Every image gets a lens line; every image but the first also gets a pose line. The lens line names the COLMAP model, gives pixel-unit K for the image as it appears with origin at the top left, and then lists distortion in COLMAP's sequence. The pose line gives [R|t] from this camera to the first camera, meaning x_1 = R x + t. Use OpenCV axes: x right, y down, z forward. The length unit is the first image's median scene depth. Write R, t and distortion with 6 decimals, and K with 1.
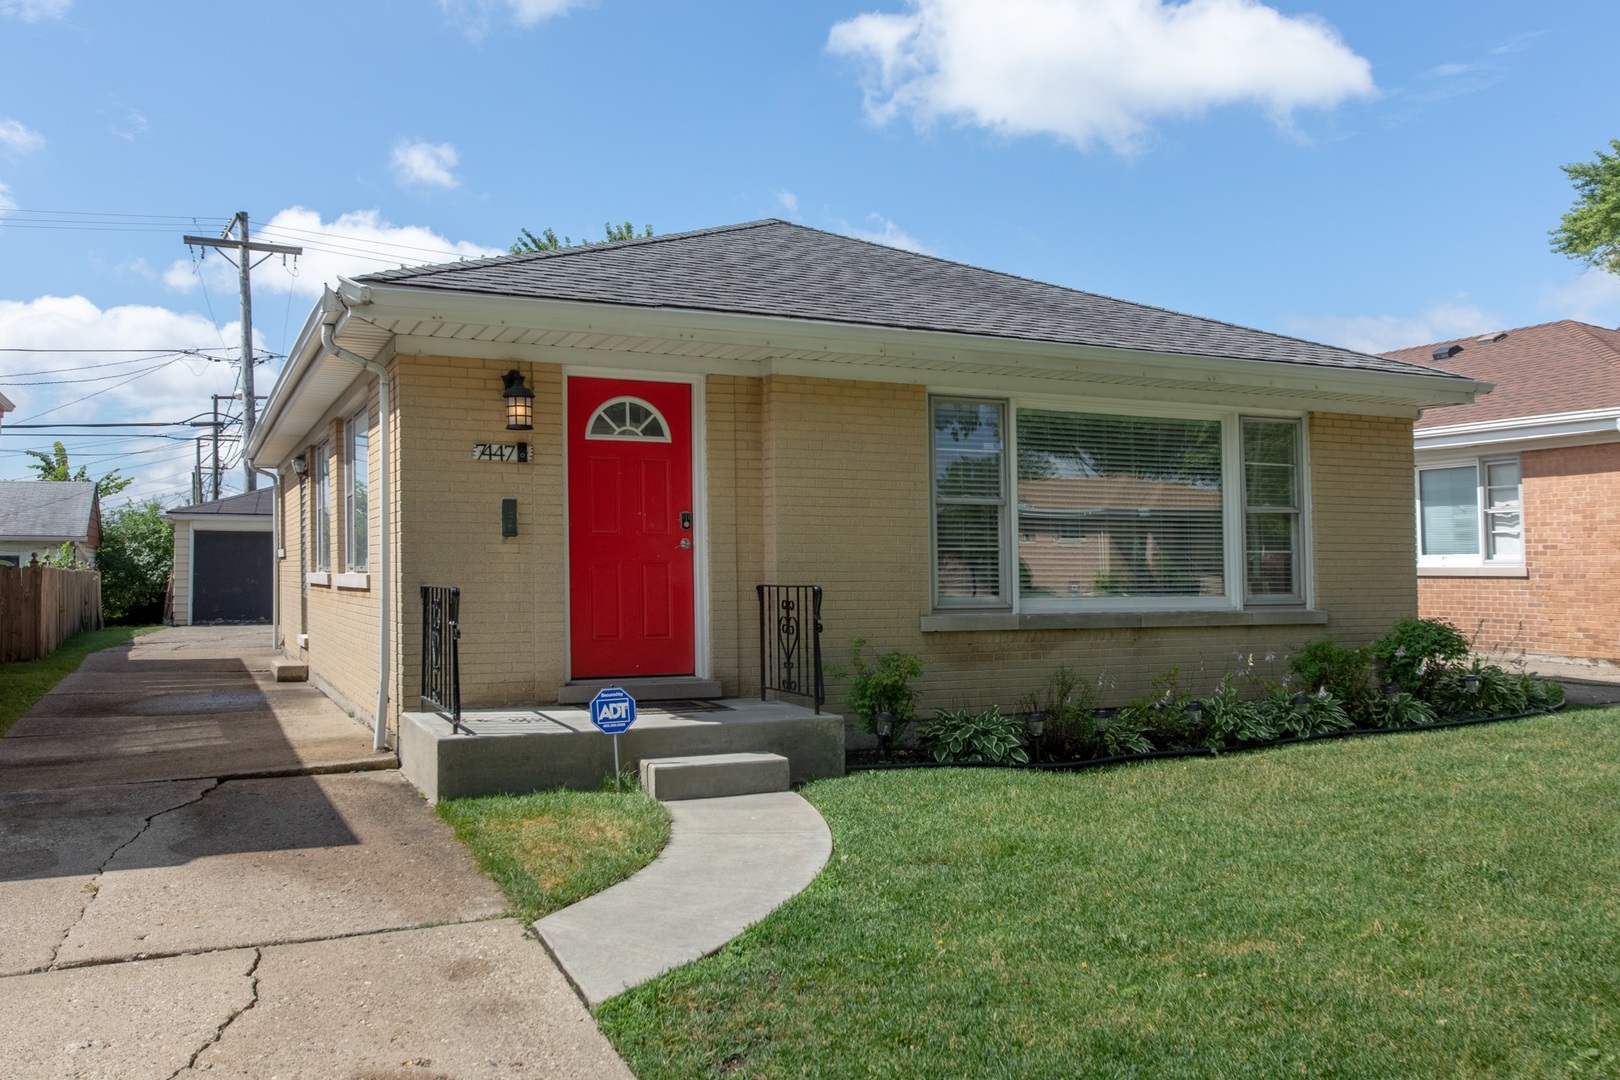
lens RADIAL K [[1324.9, 0, 810.0], [0, 1324.9, 540.0], [0, 0, 1]] dist [-0.002398, 0.001617]
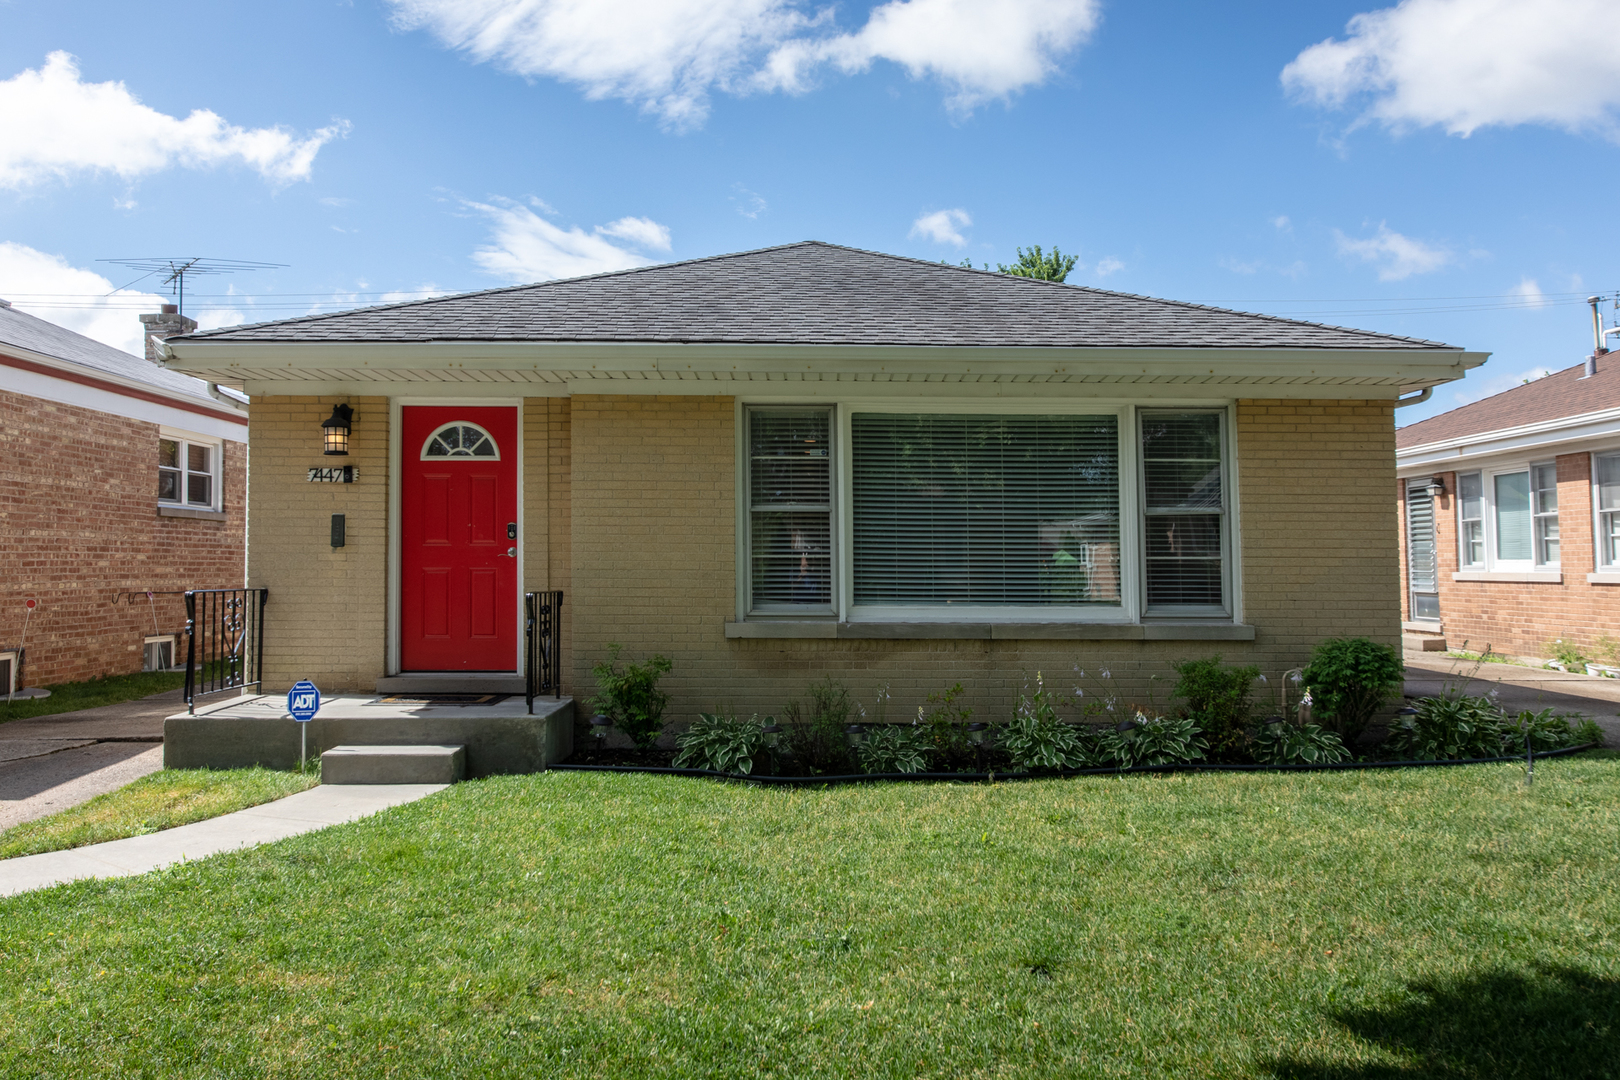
lens RADIAL K [[1219.0, 0, 810.9], [0, 1219.0, 518.2], [0, 0, 1]] dist [-0.003540, -0.000709]
pose [[0.913842, -0.013513, -0.405845, 0.535194], [0.005942, 0.999784, -0.019910, -0.003685], [0.406026, 0.015784, 0.913725, 0.173718]]
